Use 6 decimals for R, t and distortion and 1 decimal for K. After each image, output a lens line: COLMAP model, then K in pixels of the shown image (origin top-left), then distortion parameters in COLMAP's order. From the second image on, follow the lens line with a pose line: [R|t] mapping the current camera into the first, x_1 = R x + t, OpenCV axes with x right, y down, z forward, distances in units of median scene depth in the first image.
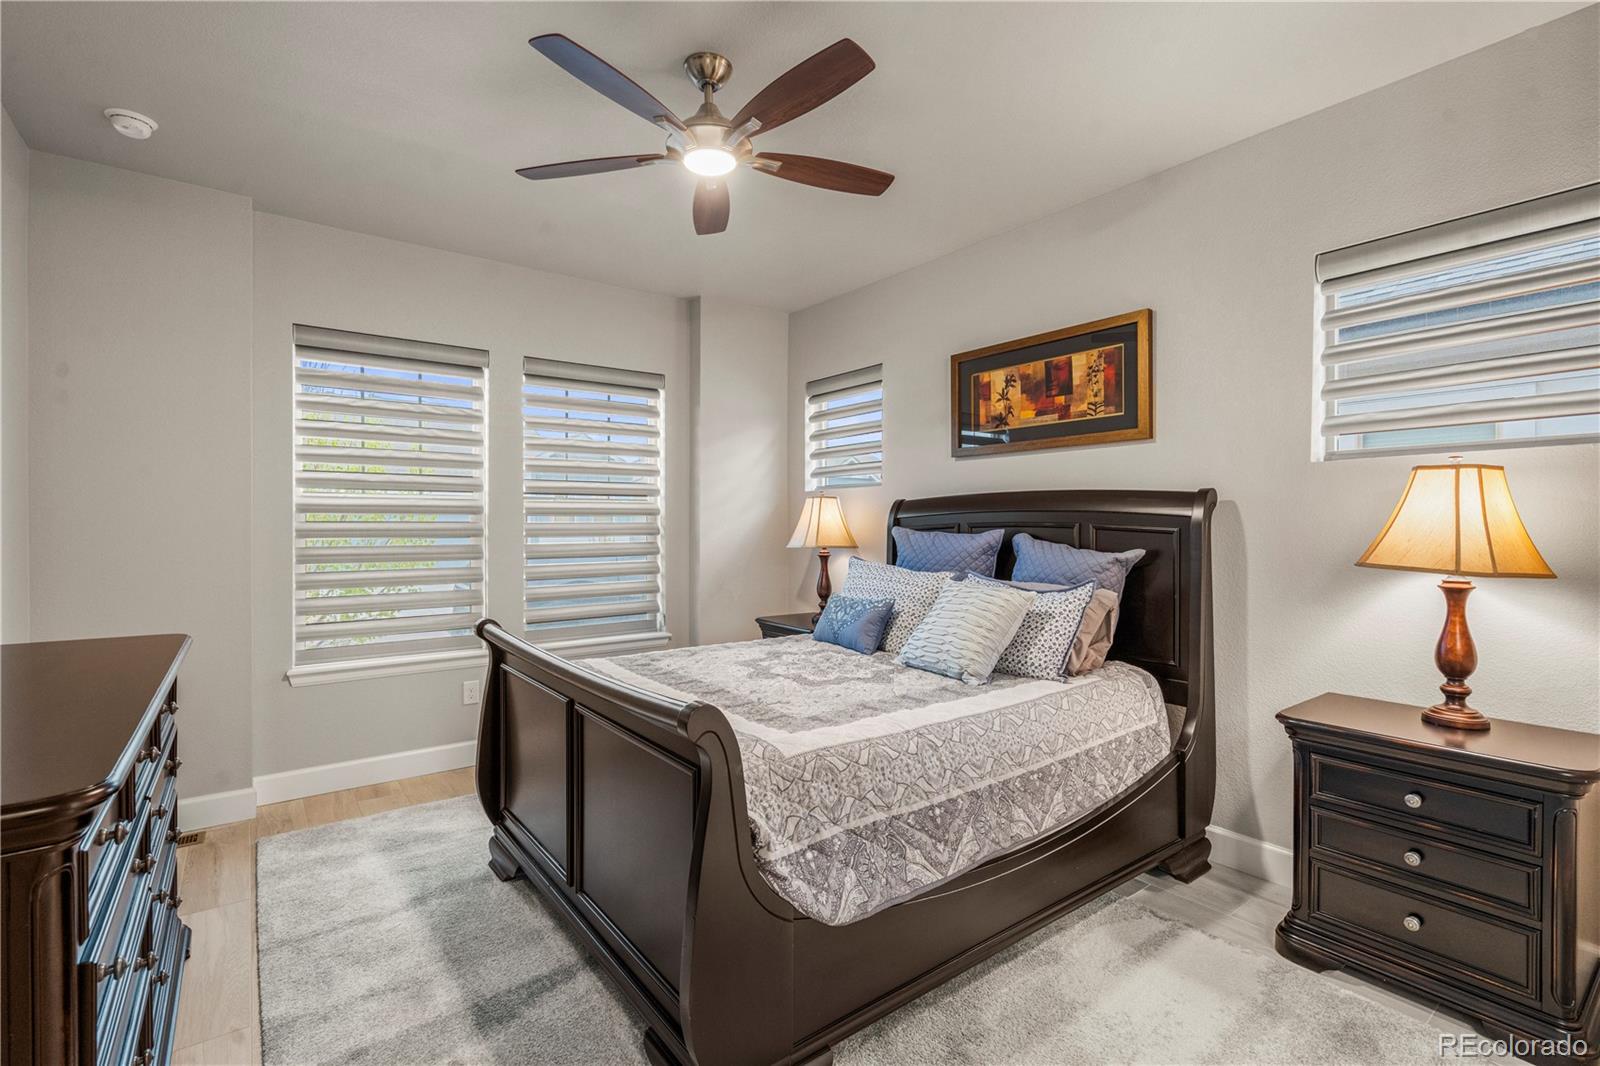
lens RADIAL K [[745.4, 0, 793.6], [0, 745.4, 521.9], [0, 0, 1]] dist [-0.012404, 0.005403]
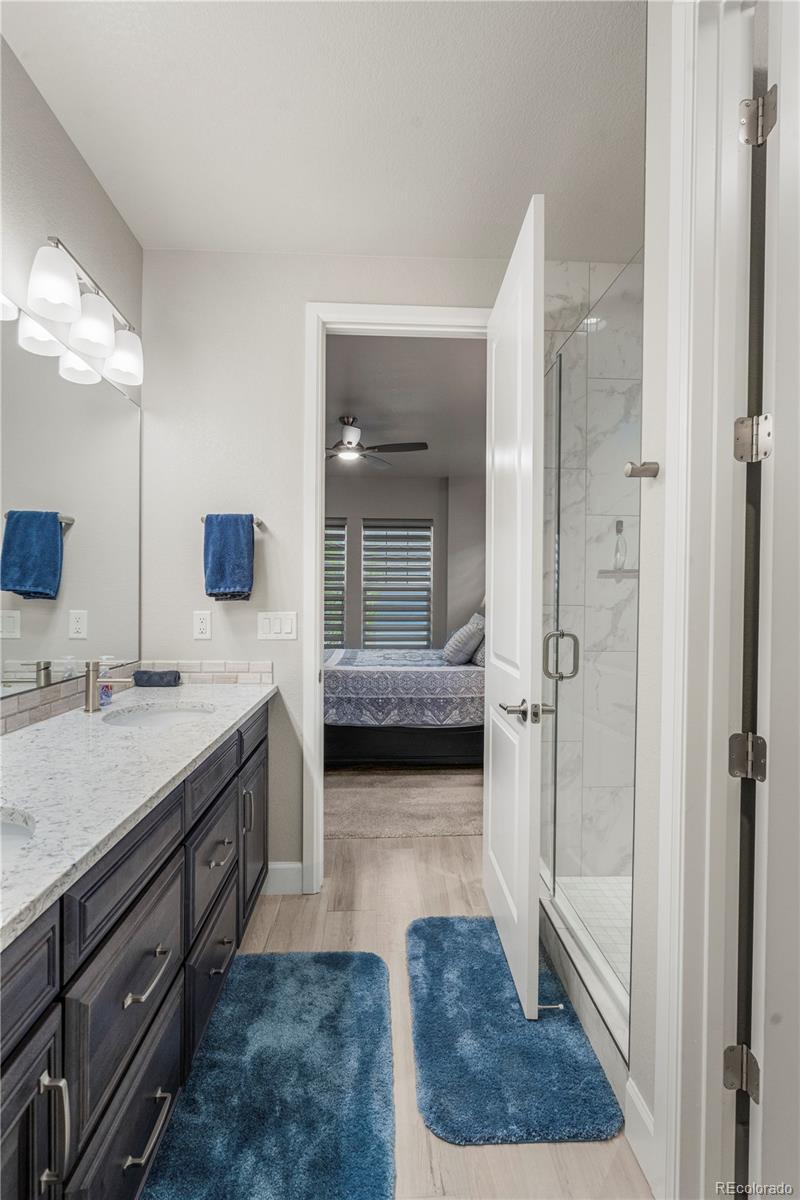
lens RADIAL K [[559.1, 0, 389.8], [0, 559.1, 598.1], [0, 0, 1]] dist [-0.012404, 0.005403]
pose [[0.814027, 0.009902, -0.580743, 1.071450], [-0.007986, 0.999951, 0.005855, 0.004407], [0.580772, -0.000129, 0.814066, -0.482484]]
